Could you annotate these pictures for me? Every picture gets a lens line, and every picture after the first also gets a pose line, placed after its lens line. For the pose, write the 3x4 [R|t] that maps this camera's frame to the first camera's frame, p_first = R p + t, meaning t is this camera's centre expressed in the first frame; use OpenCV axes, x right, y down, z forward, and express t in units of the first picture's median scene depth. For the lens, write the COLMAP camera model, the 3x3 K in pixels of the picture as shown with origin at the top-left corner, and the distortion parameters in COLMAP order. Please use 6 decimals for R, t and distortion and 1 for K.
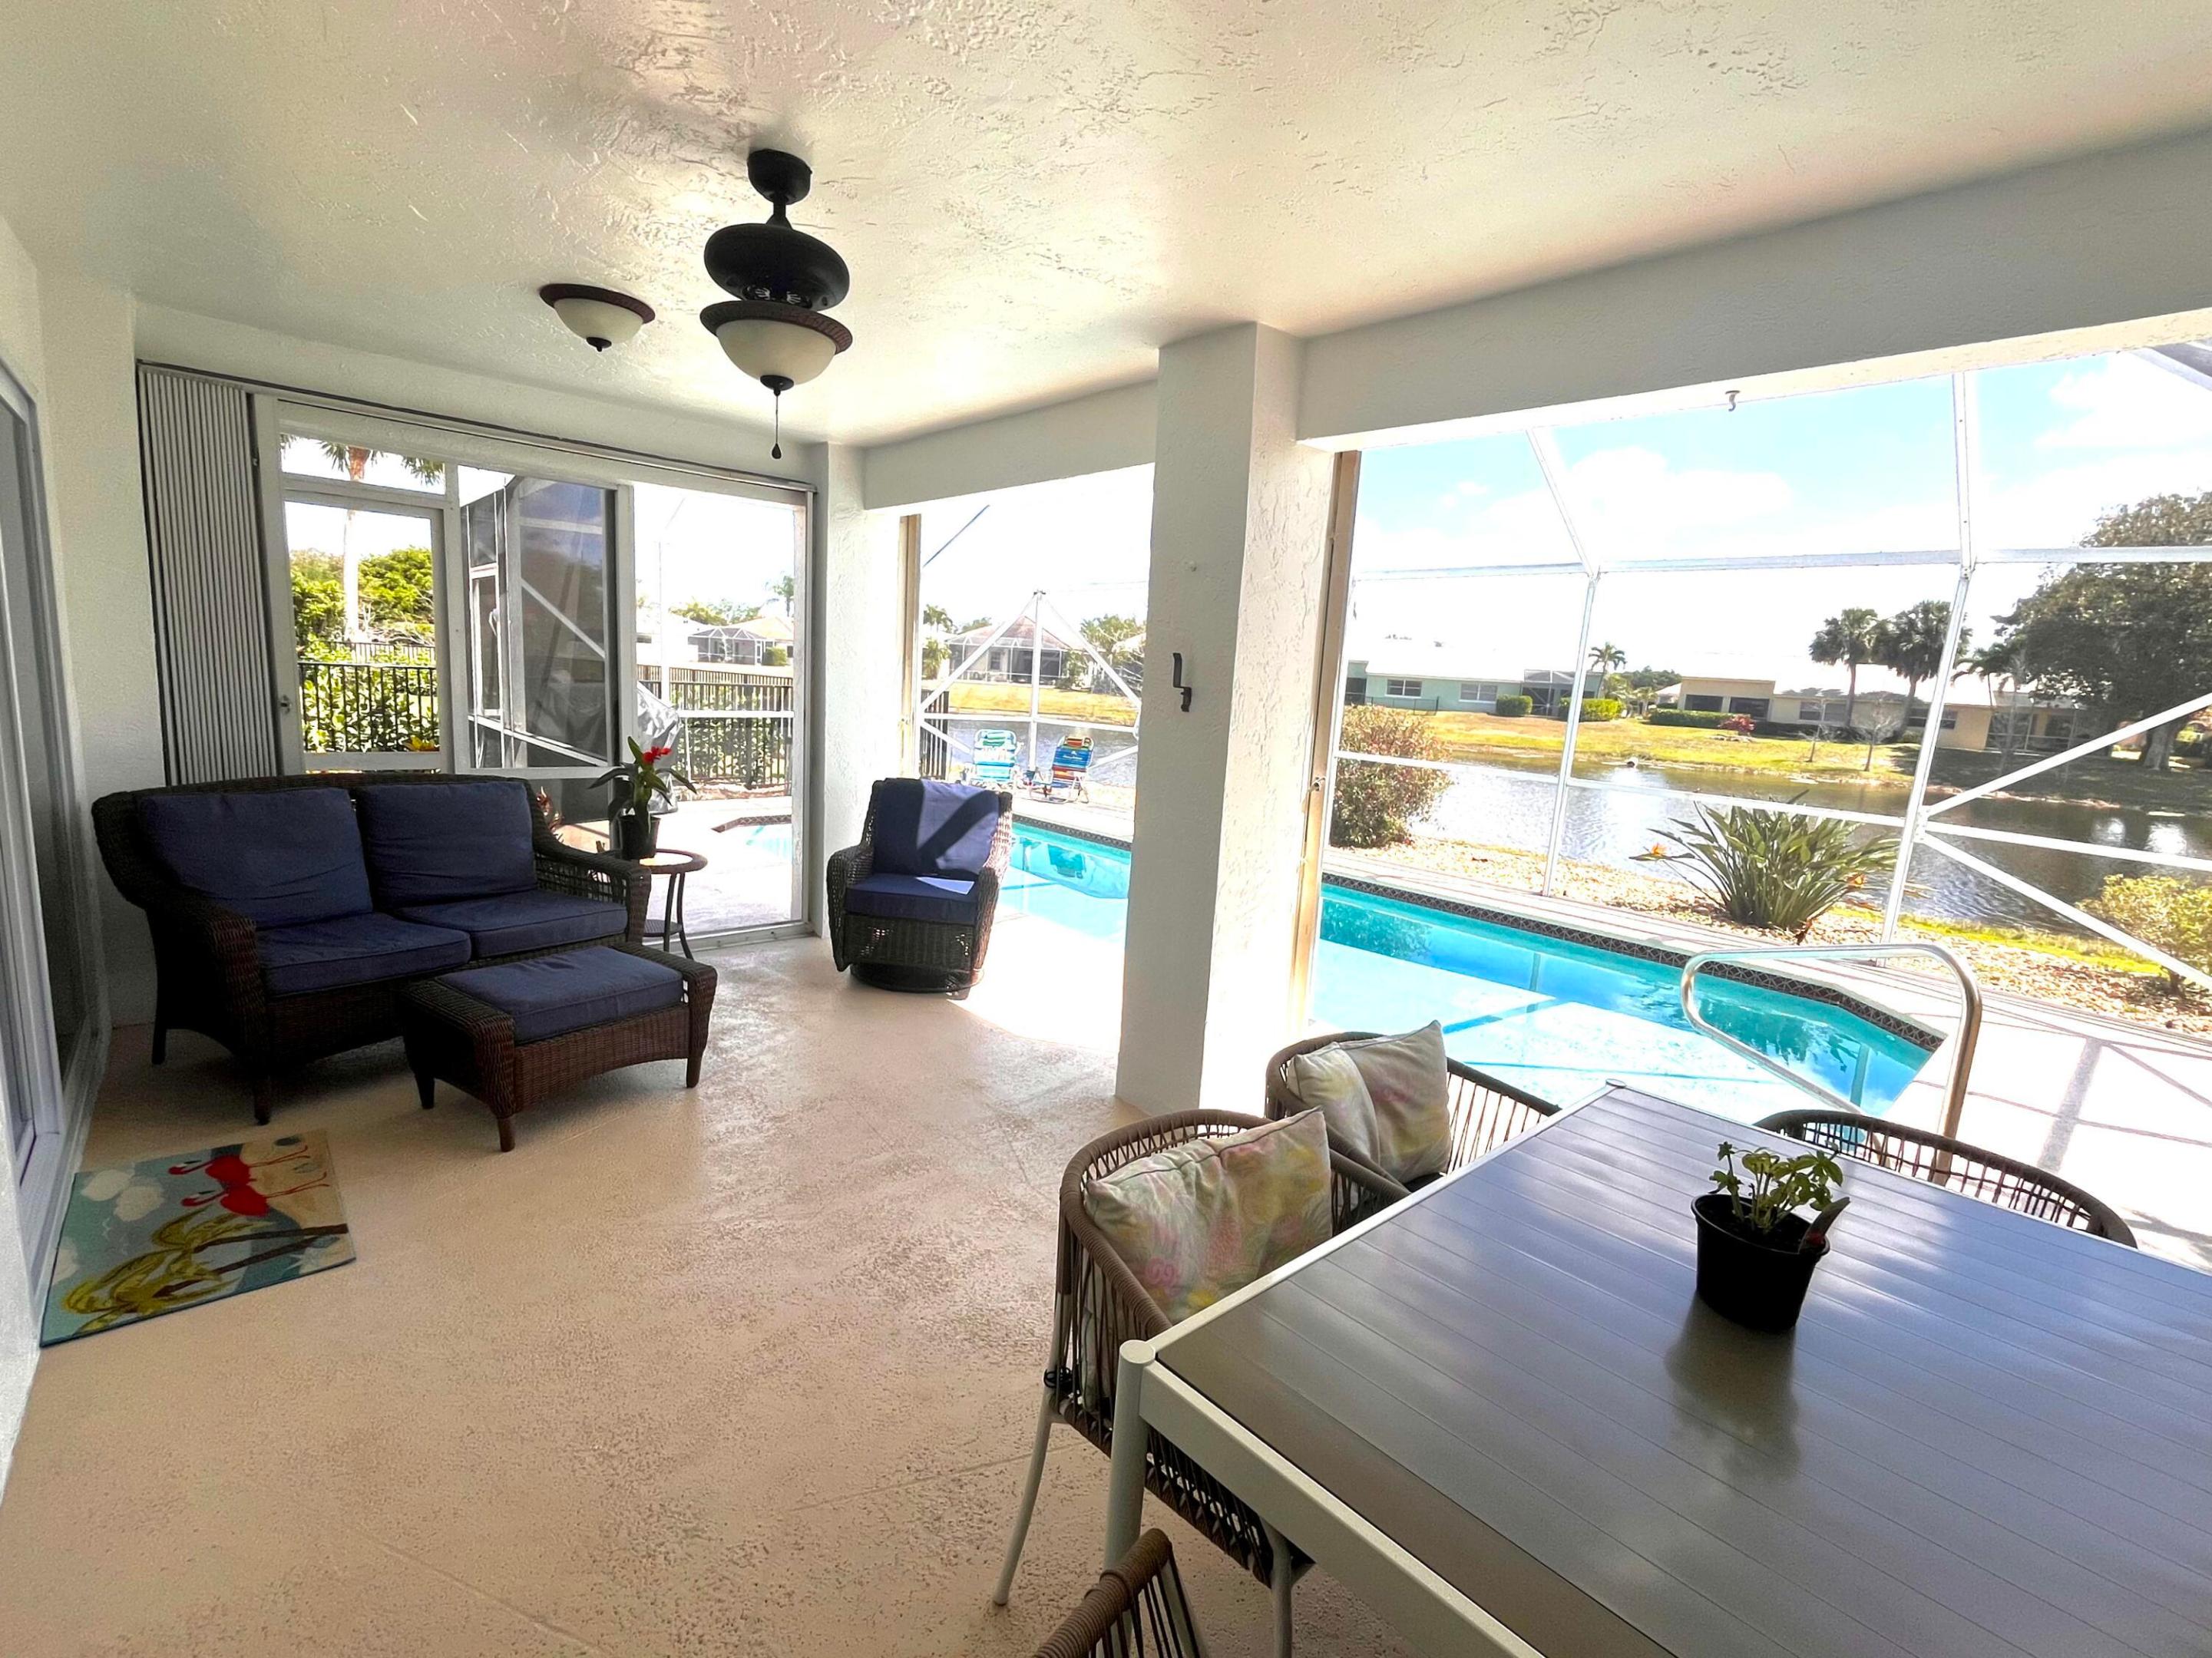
lens RADIAL K [[975.4, 0, 1094.8], [0, 975.4, 825.0], [0, 0, 1]] dist [-0.001604, -0.001393]
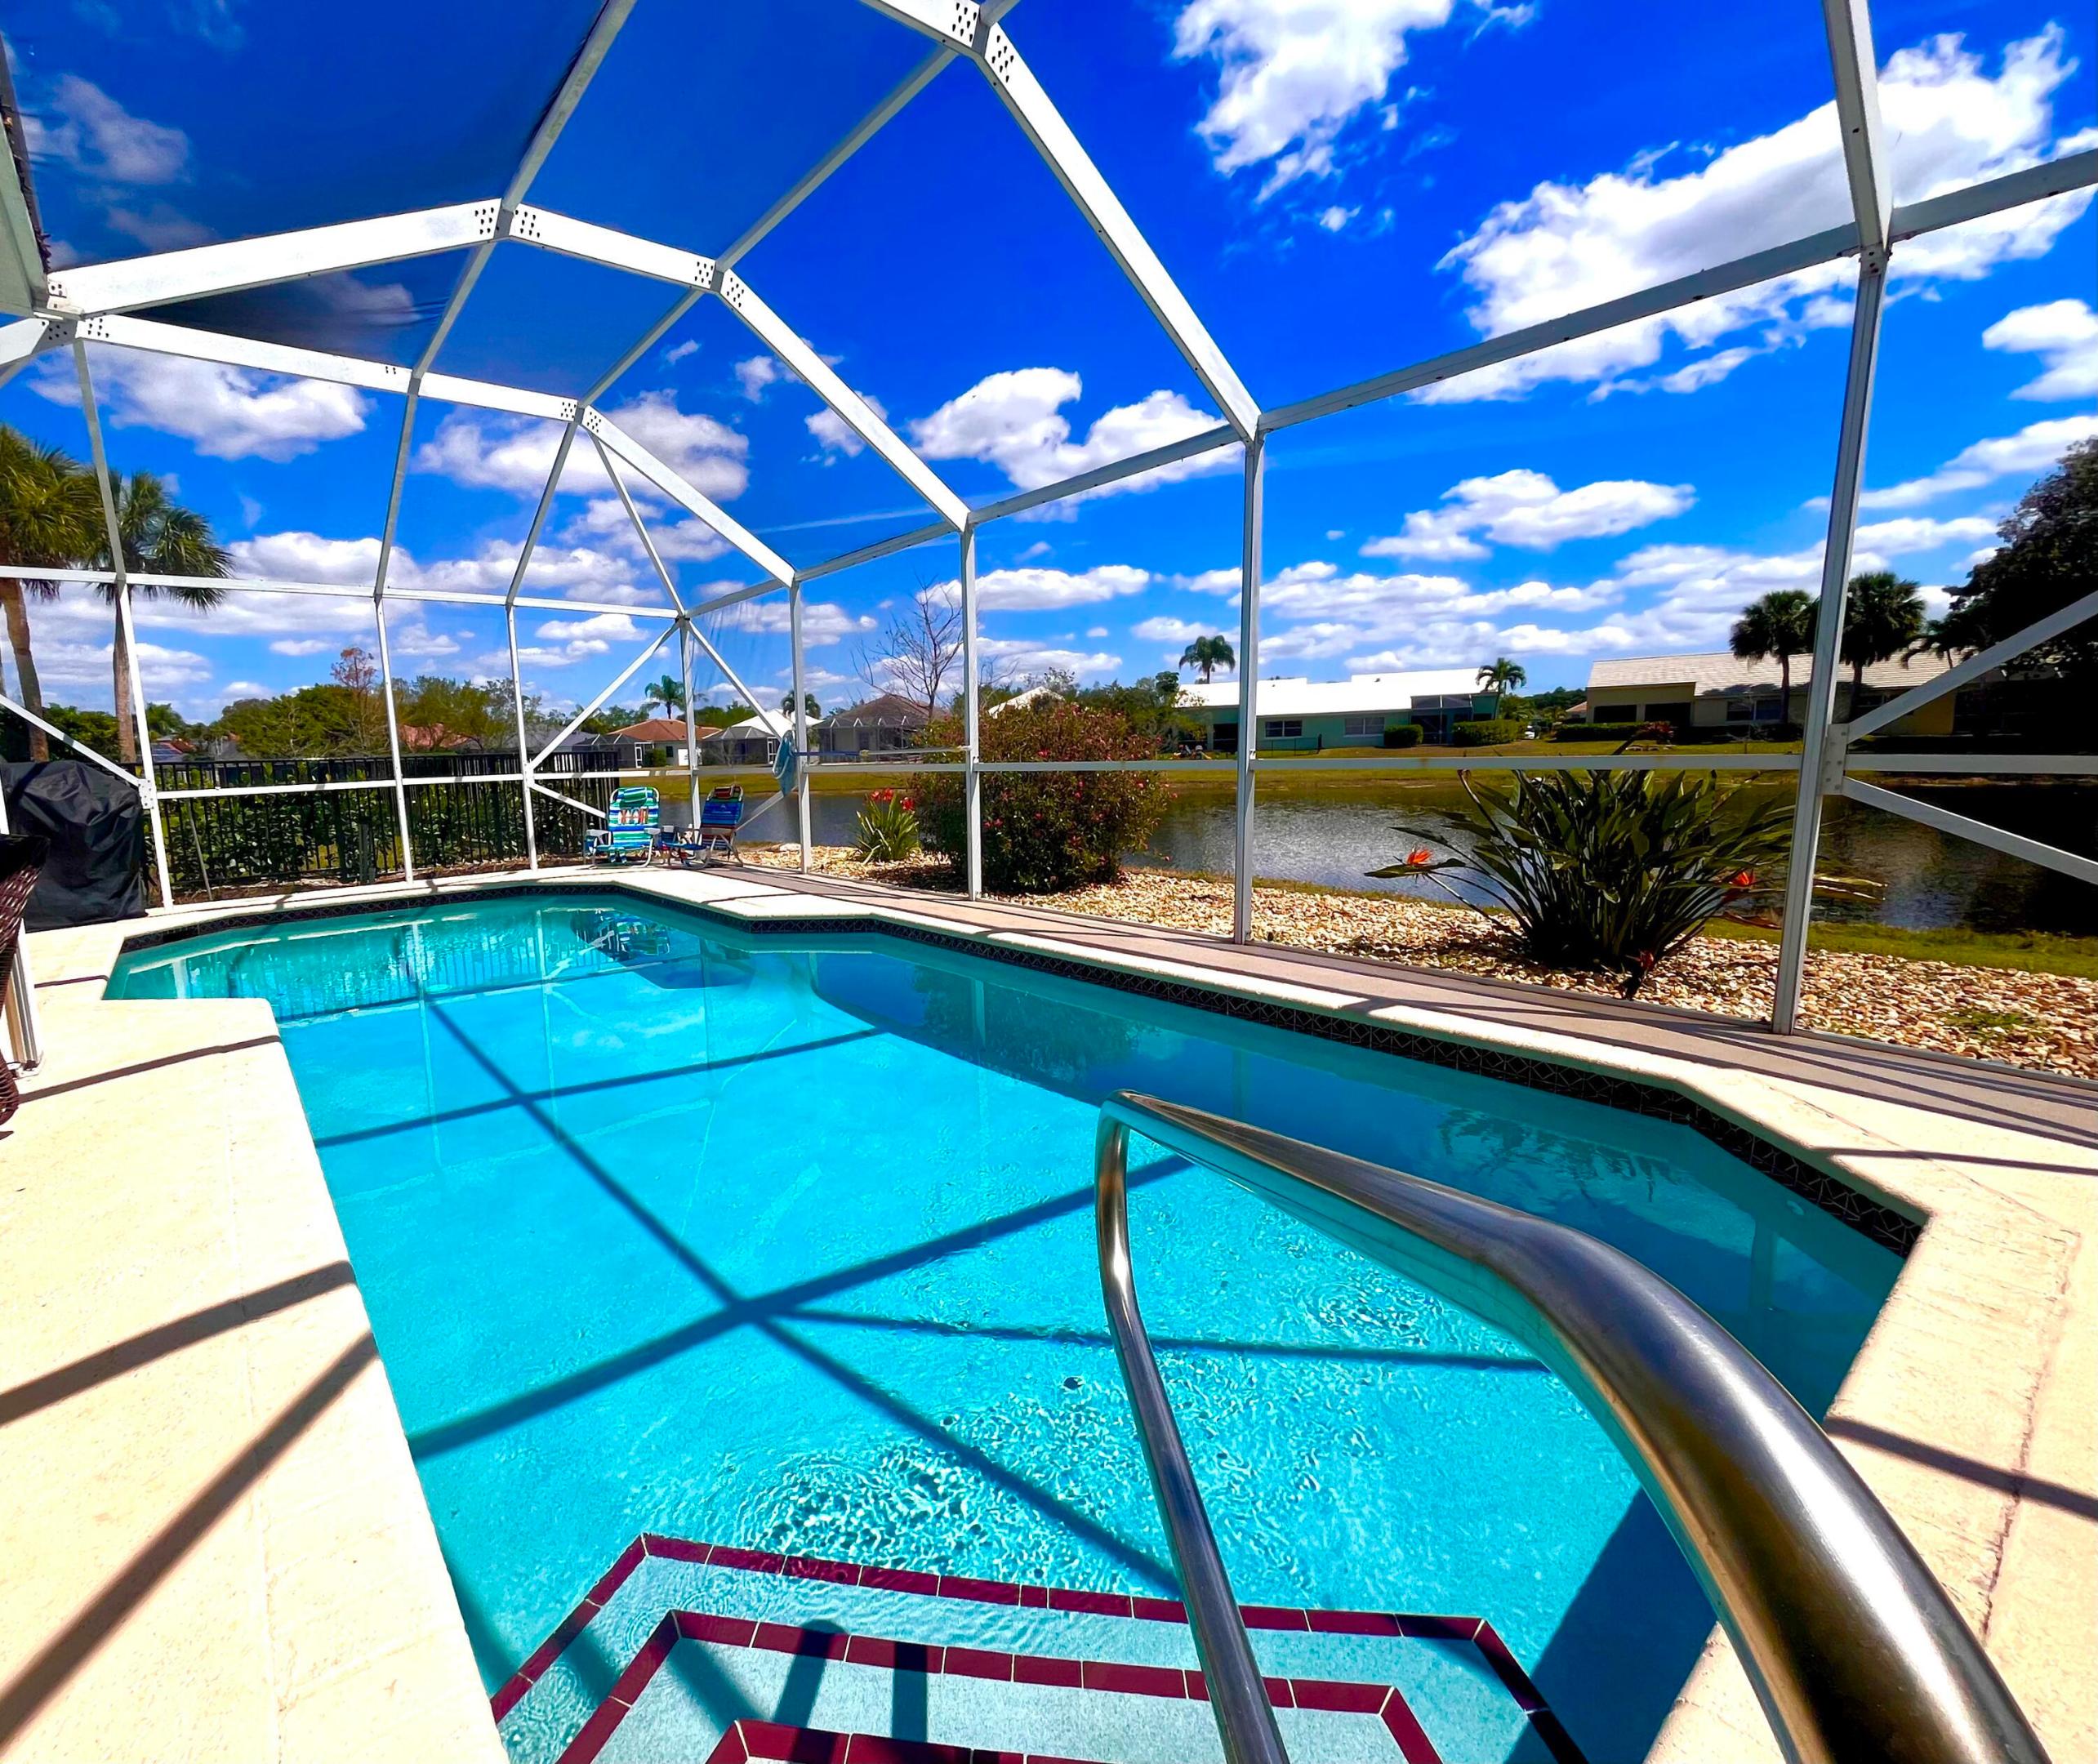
lens RADIAL K [[957.4, 0, 912.7], [0, 957.4, 880.2], [0, 0, 1]] dist [-0.004184, 0.000018]
pose [[0.992440, -0.080348, -0.092776, 0.084554], [0.078268, 0.996597, -0.025850, 0.008197], [0.094537, 0.018393, 0.995351, 0.093892]]
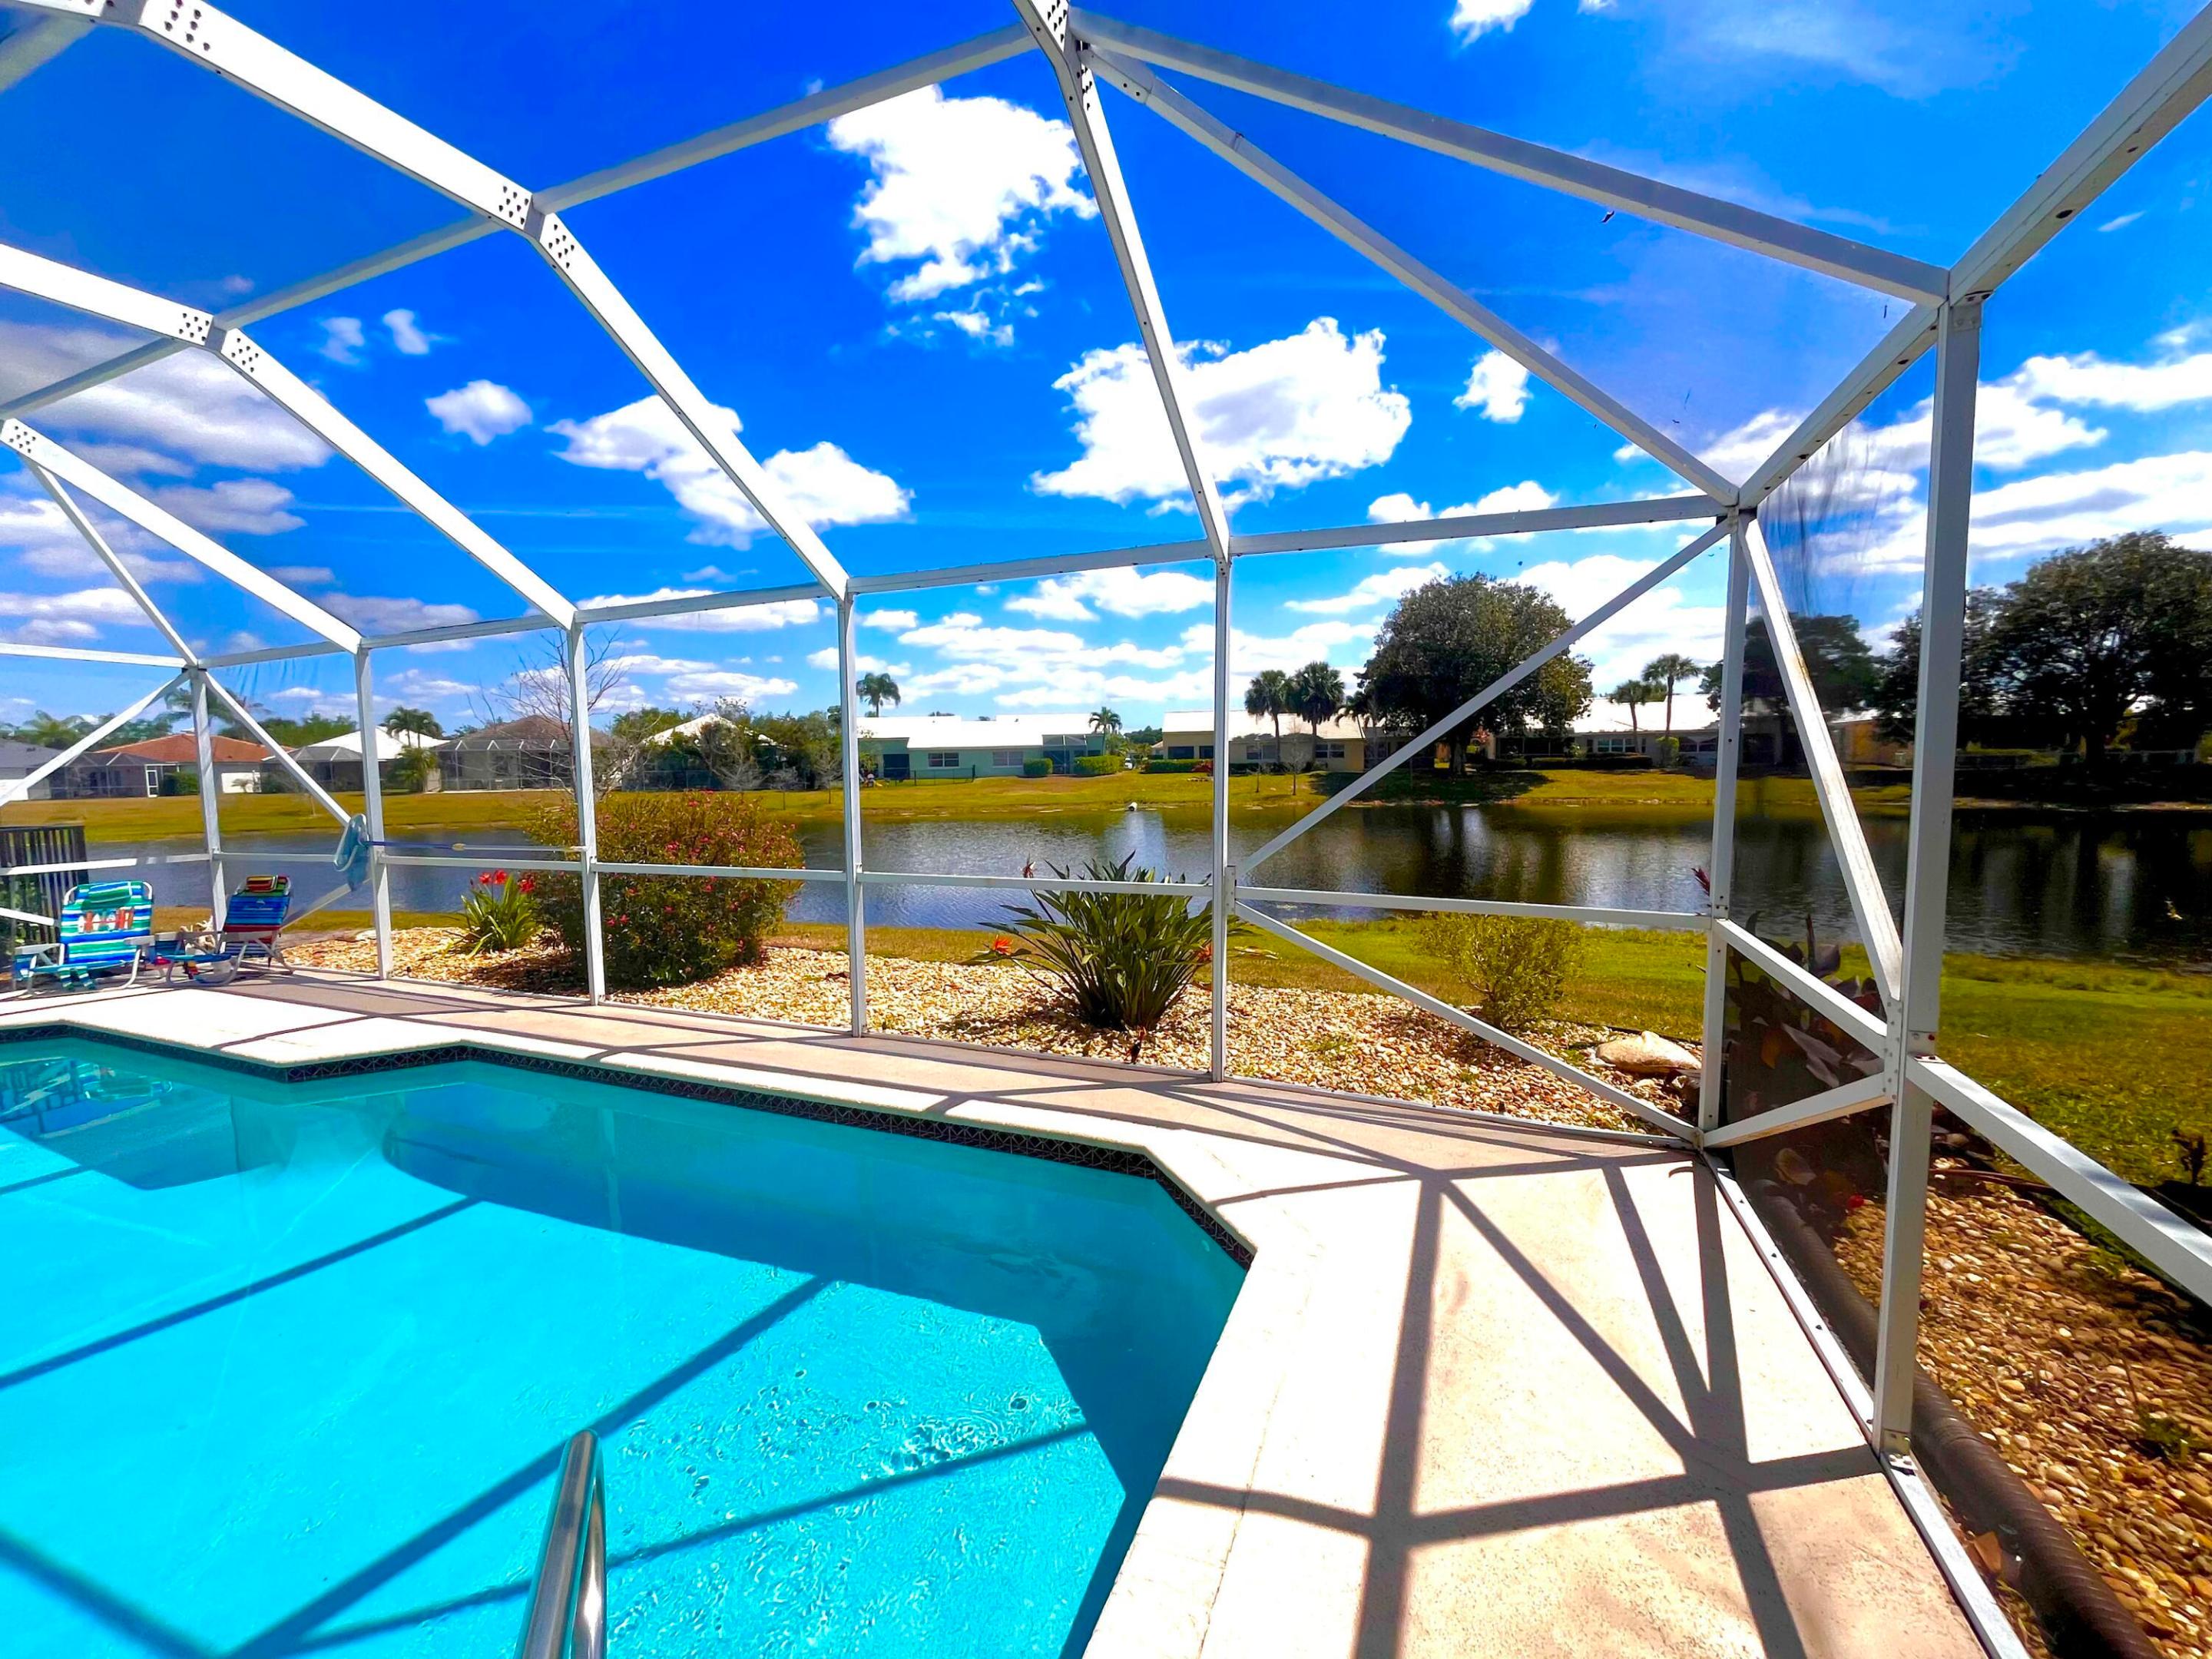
lens RADIAL K [[898.9, 0, 1102.6], [0, 898.9, 828.0], [0, 0, 1]] dist [-0.003638, 0.000394]
pose [[0.895281, -0.112525, 0.431057, 0.097496], [0.142404, 0.989095, -0.037567, -0.007959], [-0.422129, 0.095017, 0.901542, 0.084444]]
